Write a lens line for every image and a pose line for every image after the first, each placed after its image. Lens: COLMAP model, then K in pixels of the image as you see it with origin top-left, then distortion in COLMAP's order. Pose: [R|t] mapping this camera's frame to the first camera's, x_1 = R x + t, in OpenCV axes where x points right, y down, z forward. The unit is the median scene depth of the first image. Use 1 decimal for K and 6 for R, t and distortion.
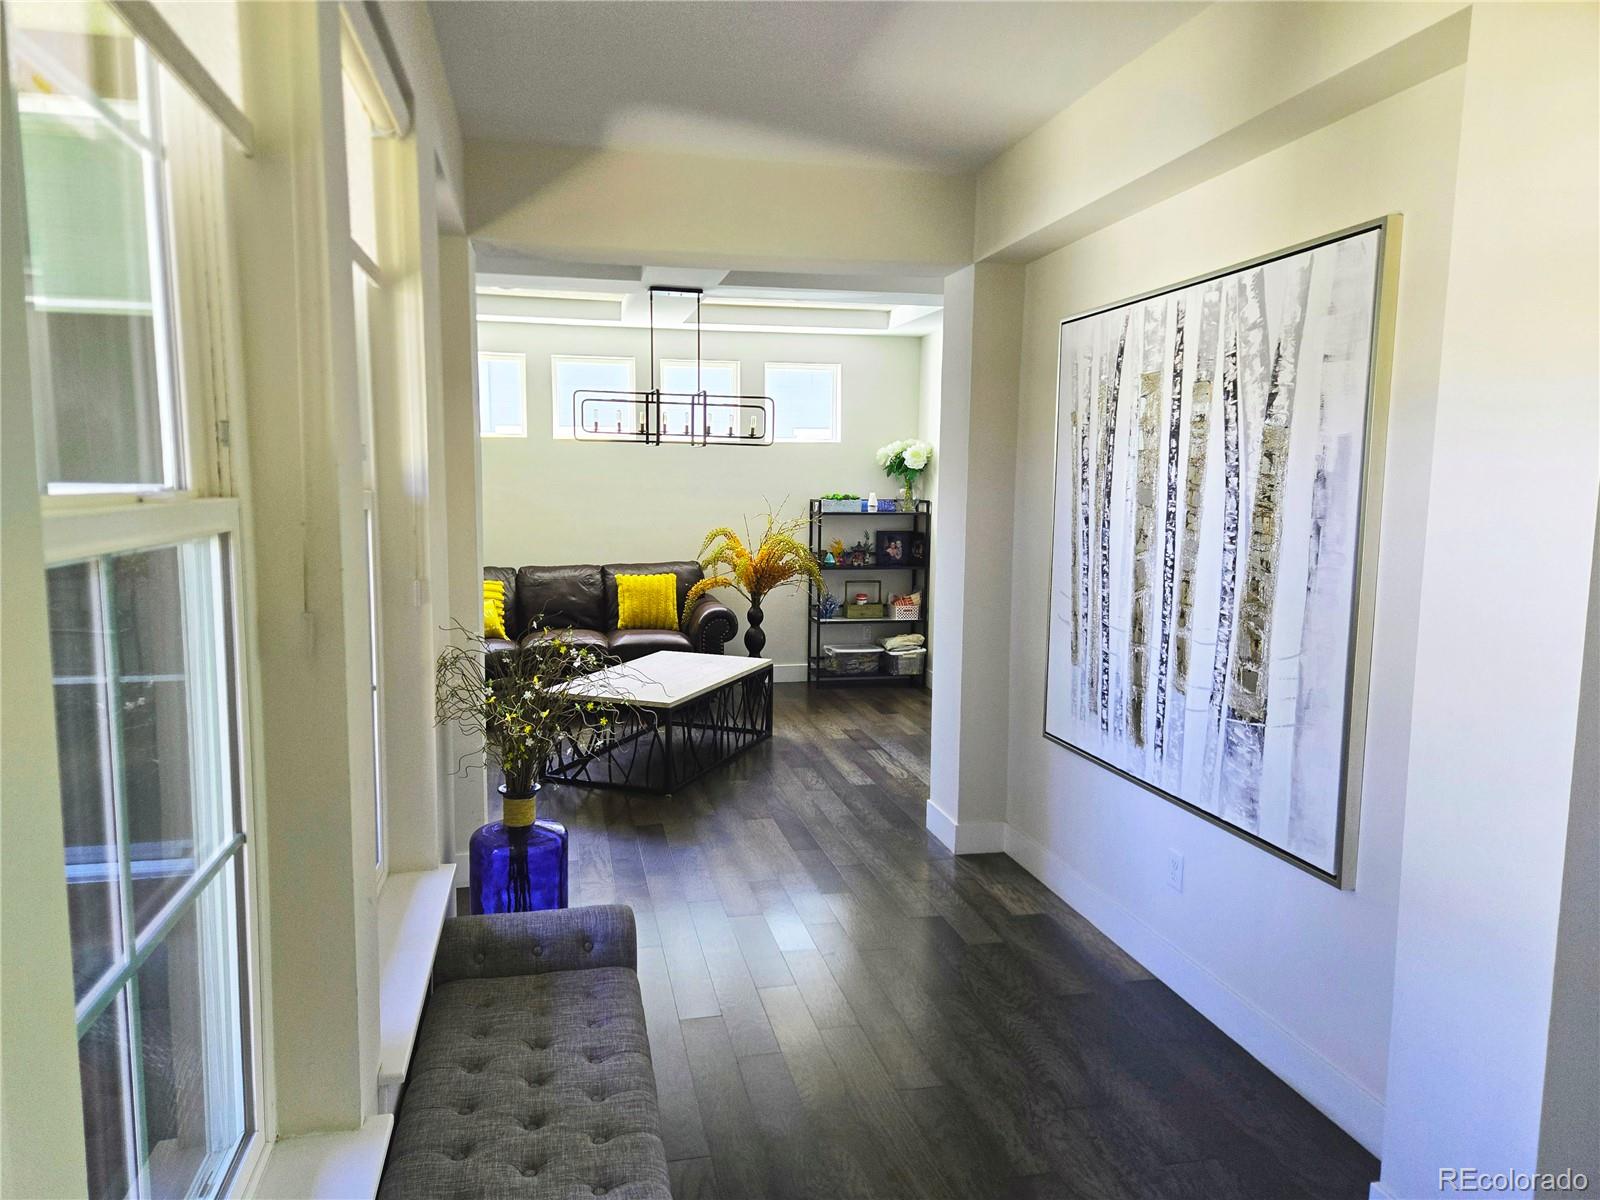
lens RADIAL K [[1071.8, 0, 784.8], [0, 1071.8, 597.5], [0, 0, 1]] dist [0.068430, -0.054825]
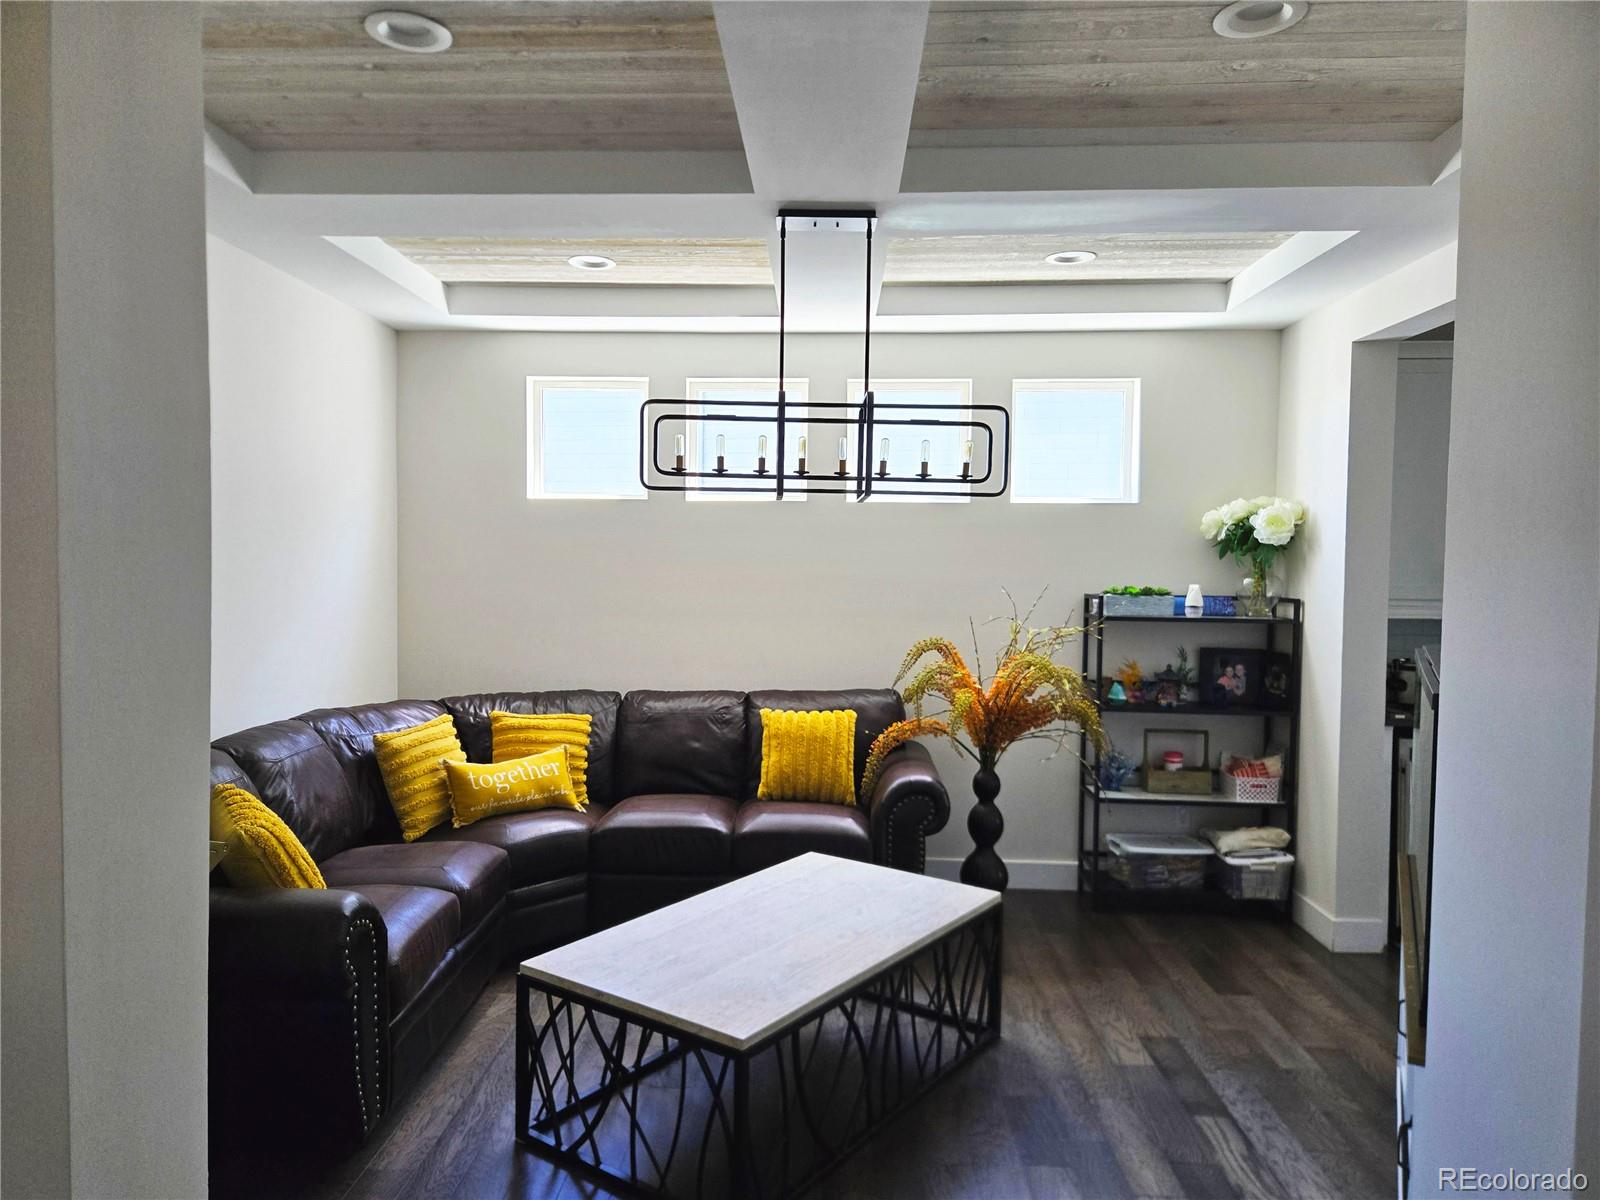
lens RADIAL K [[1071.8, 0, 784.8], [0, 1071.8, 597.5], [0, 0, 1]] dist [0.068430, -0.054825]
pose [[0.965793, 0.013956, -0.258938, 0.018333], [-0.035163, 0.996376, -0.077449, -0.037330], [0.256919, 0.083905, 0.962784, 0.378012]]
